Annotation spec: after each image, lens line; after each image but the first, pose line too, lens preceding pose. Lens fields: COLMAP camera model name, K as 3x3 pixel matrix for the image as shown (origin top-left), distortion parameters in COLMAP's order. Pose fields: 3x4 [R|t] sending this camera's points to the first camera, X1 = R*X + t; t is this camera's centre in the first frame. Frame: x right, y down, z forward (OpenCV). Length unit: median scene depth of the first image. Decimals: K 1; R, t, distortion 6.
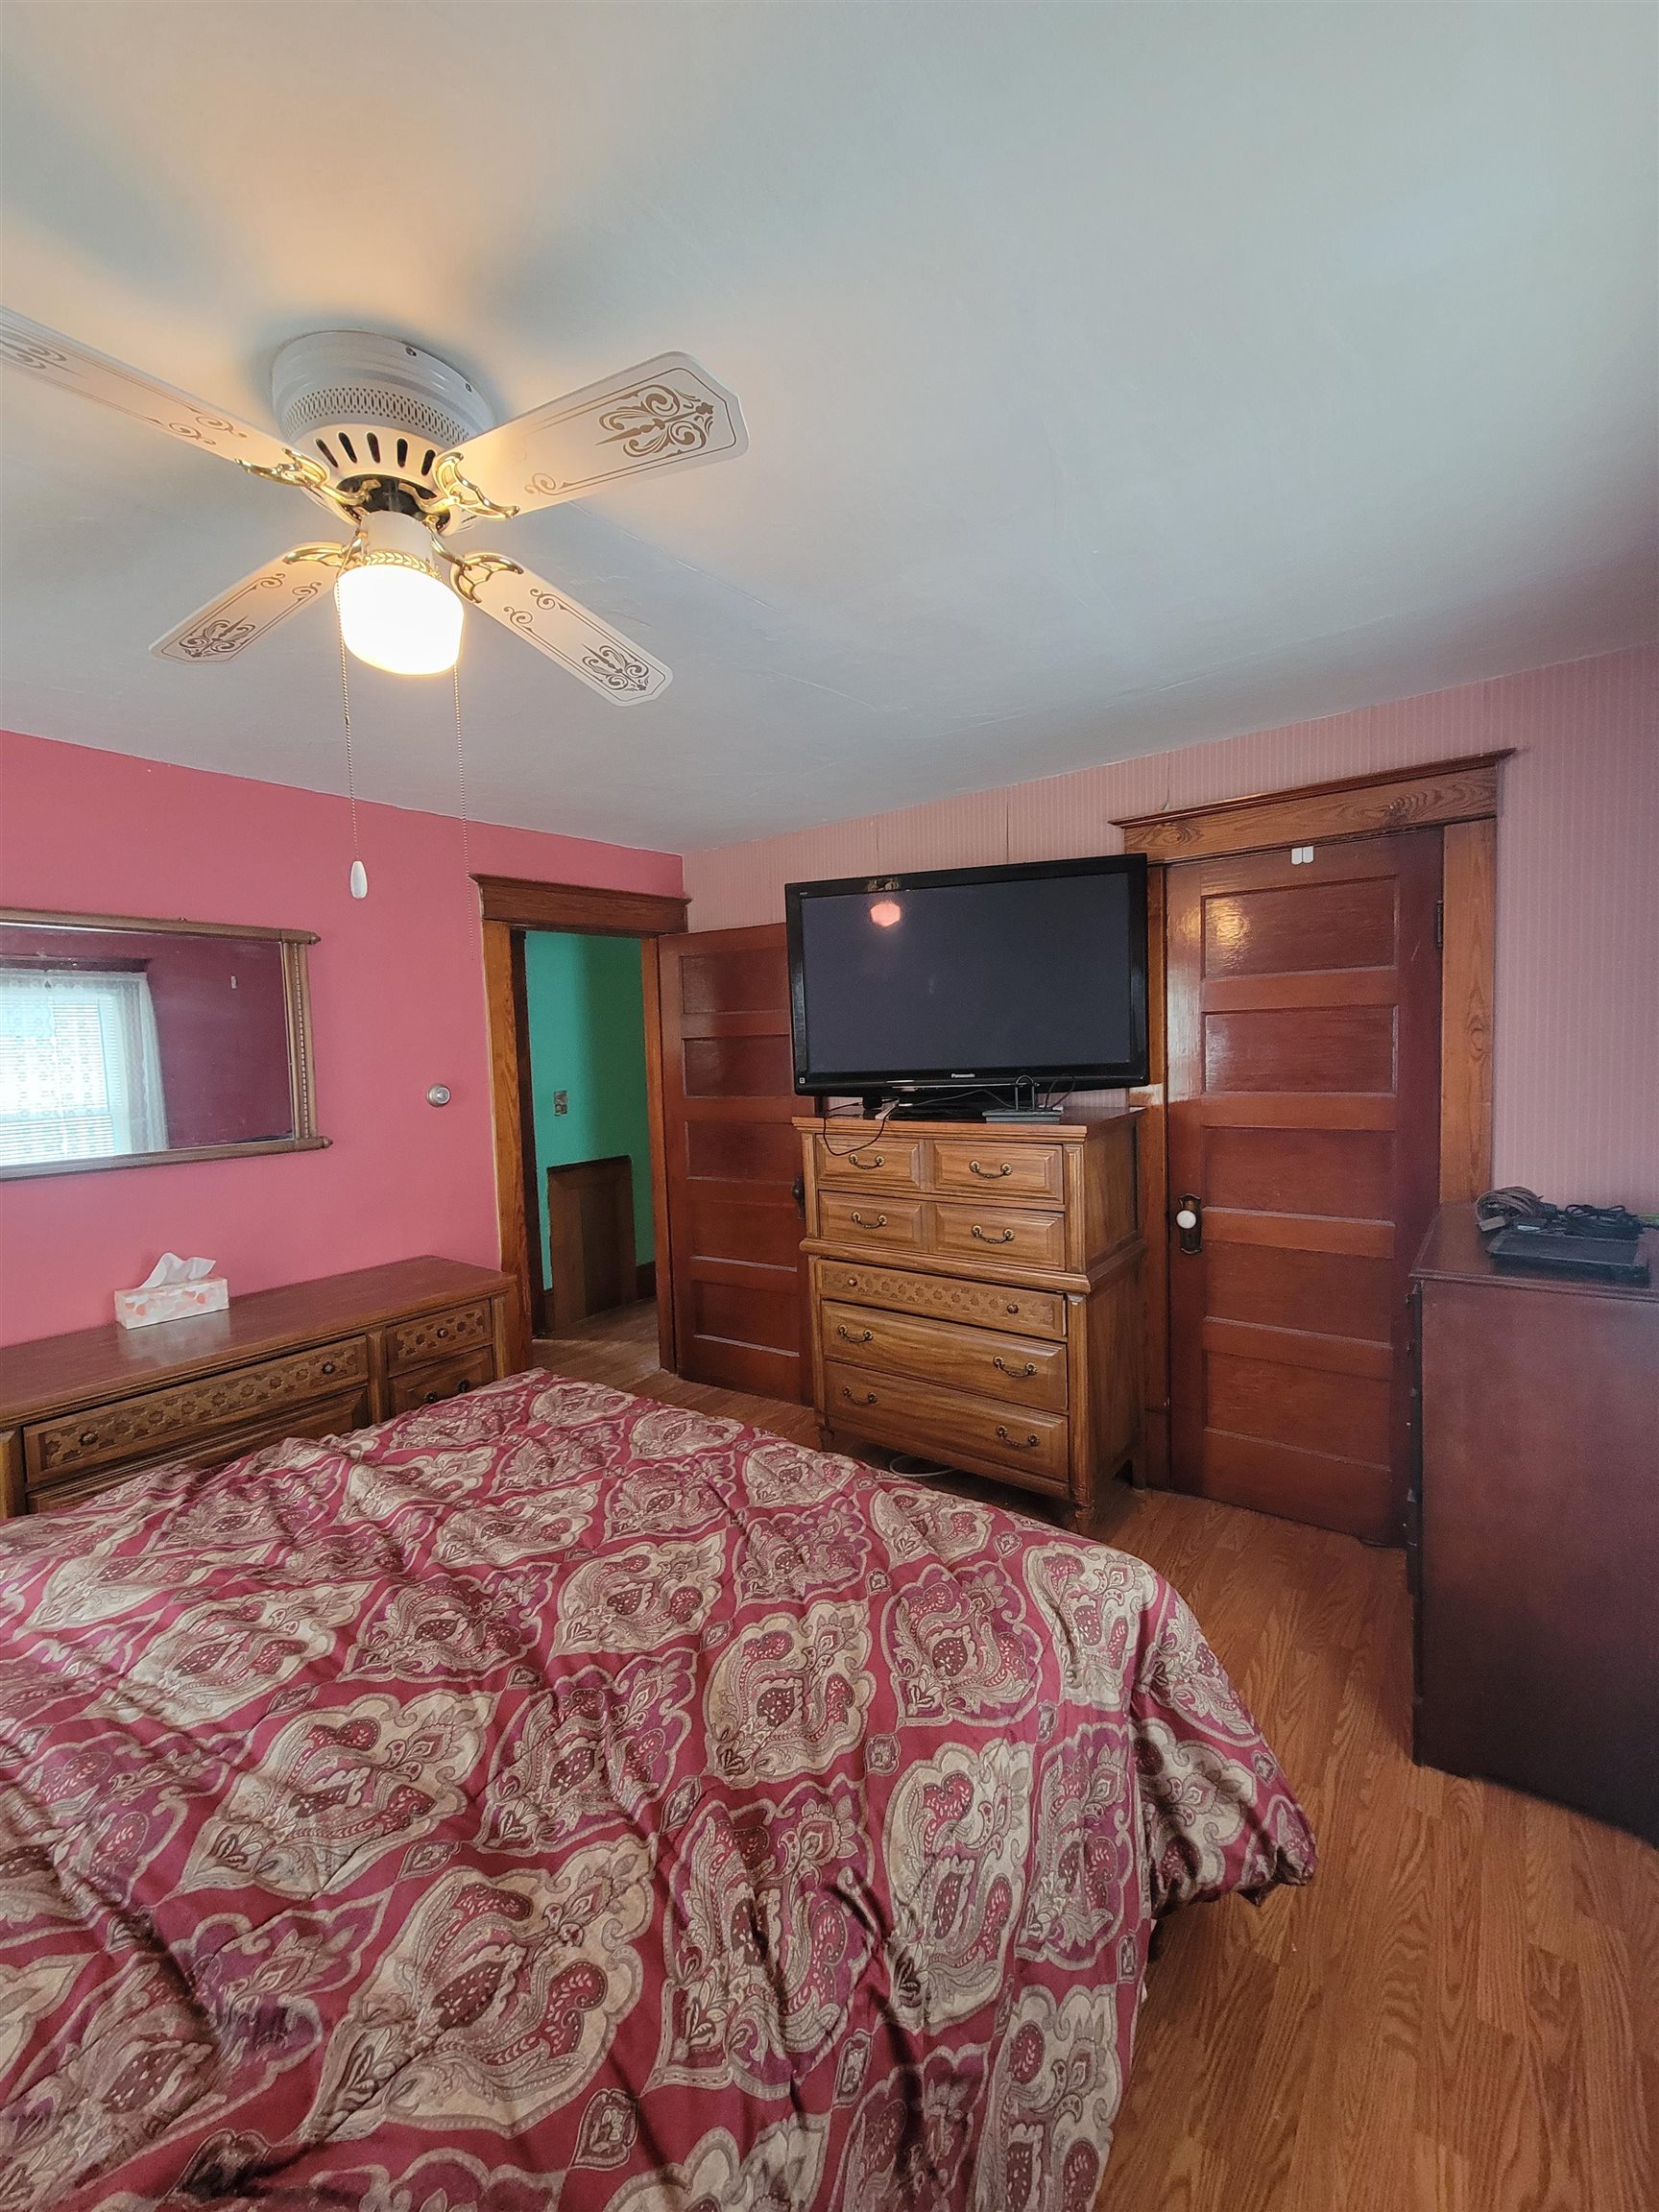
lens RADIAL K [[964.0, 0, 841.0], [0, 964.0, 1103.1], [0, 0, 1]] dist [-0.001292, 0.009051]
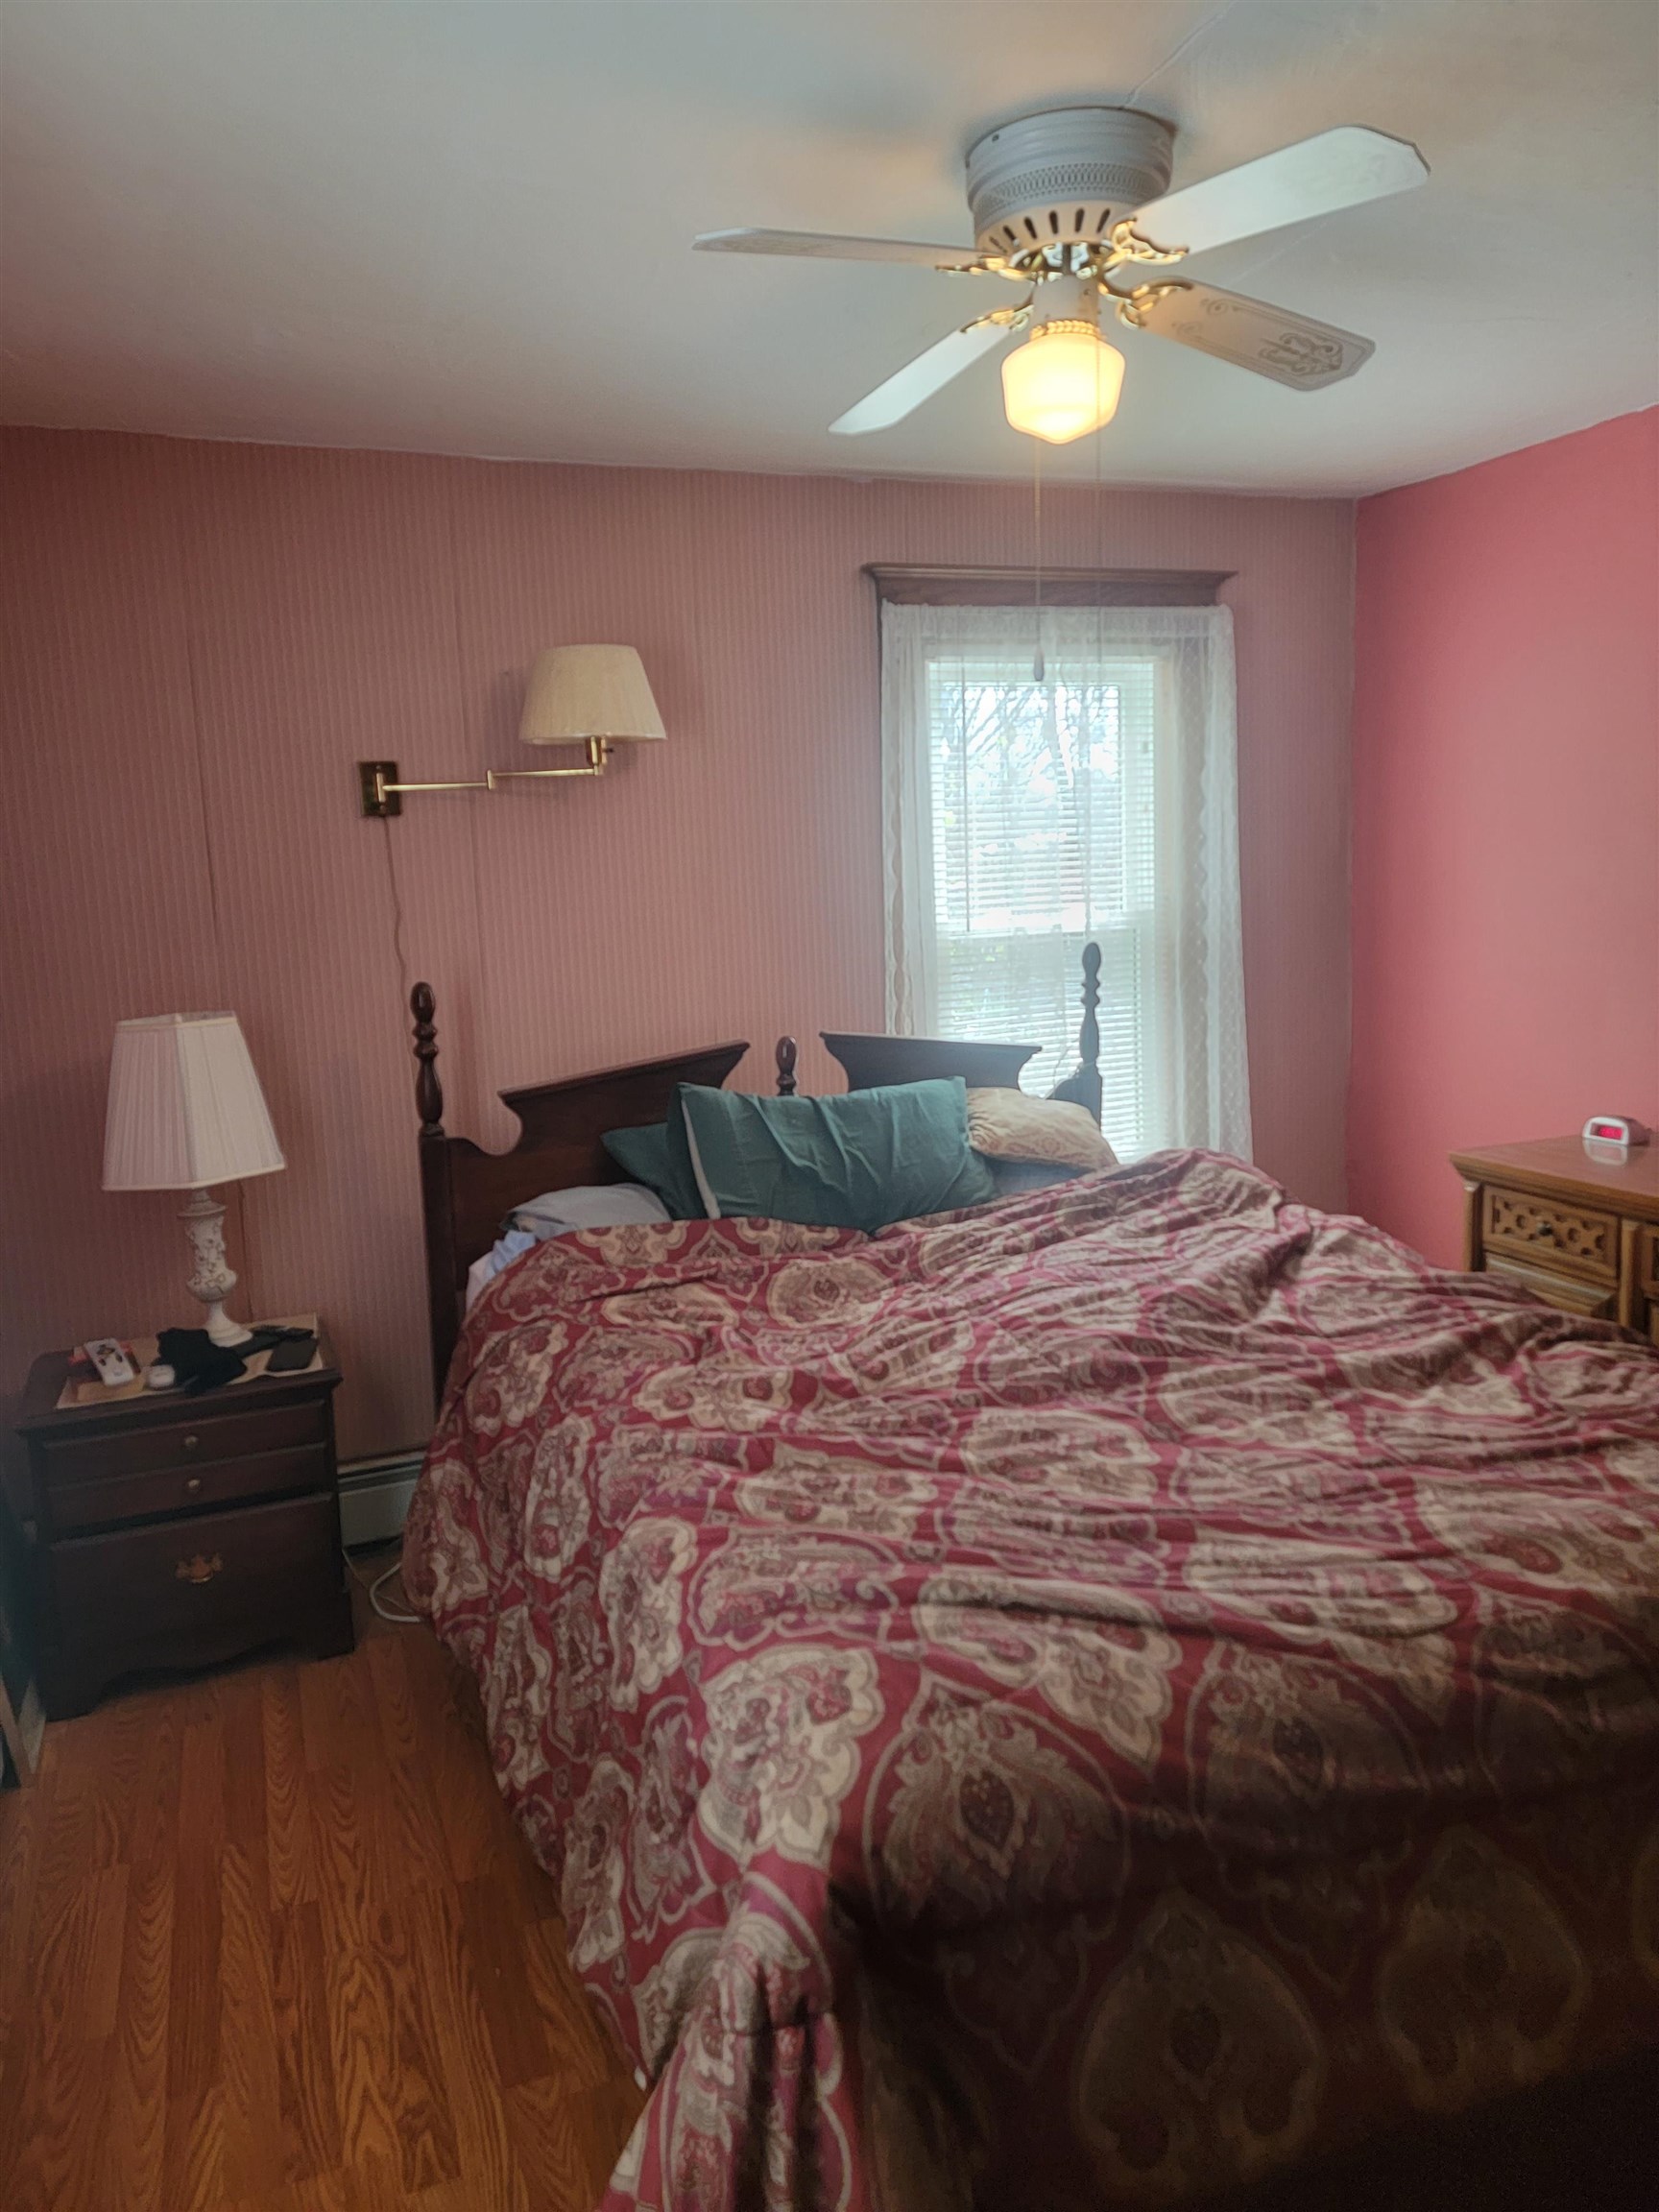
lens RADIAL K [[1492.7, 0, 829.5], [0, 1492.7, 1092.8], [0, 0, 1]] dist [0.079504, 0.000148]
pose [[-0.527658, 0.176325, -0.830955, 0.924187], [-0.012314, 0.976529, 0.215035, -0.104820], [0.849367, 0.123697, -0.513102, 1.377655]]
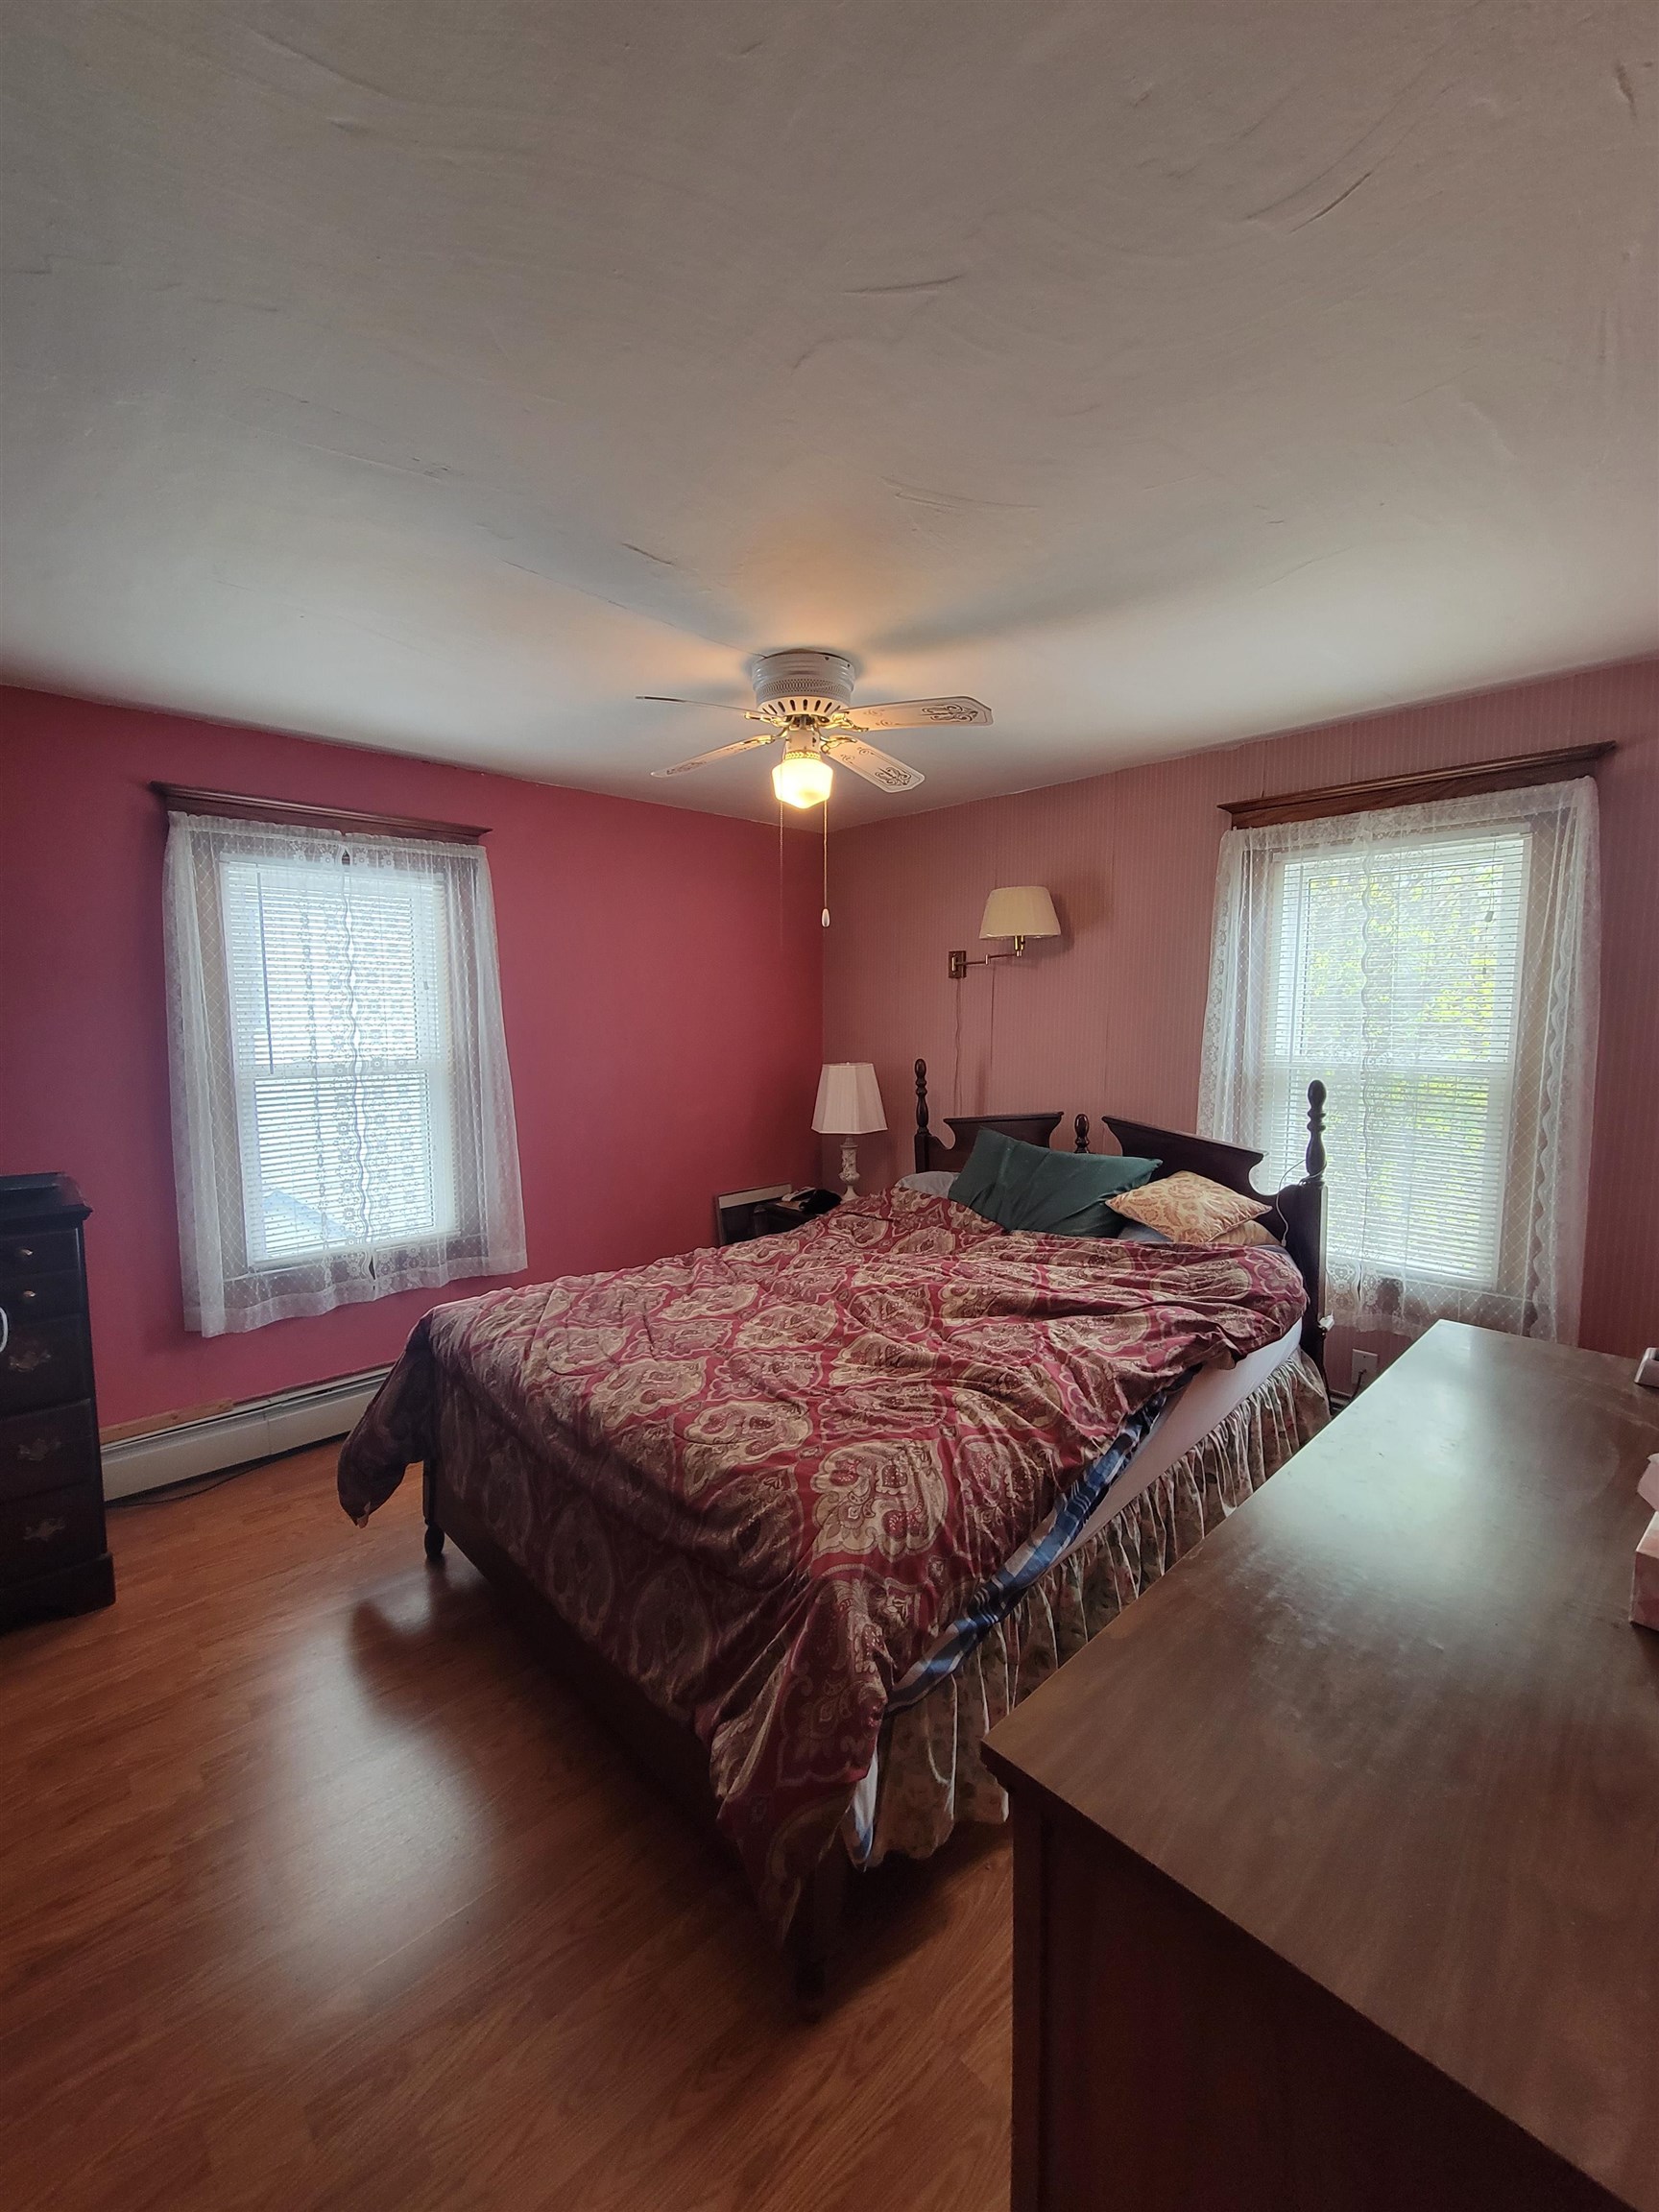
lens RADIAL K [[903.1, 0, 821.7], [0, 903.1, 1101.3], [0, 0, 1]] dist [-0.002044, -0.000166]
pose [[-0.985609, 0.014751, 0.168396, -0.650080], [0.044872, 0.983277, 0.176499, -0.149032], [-0.162976, 0.181516, -0.969789, 2.369332]]
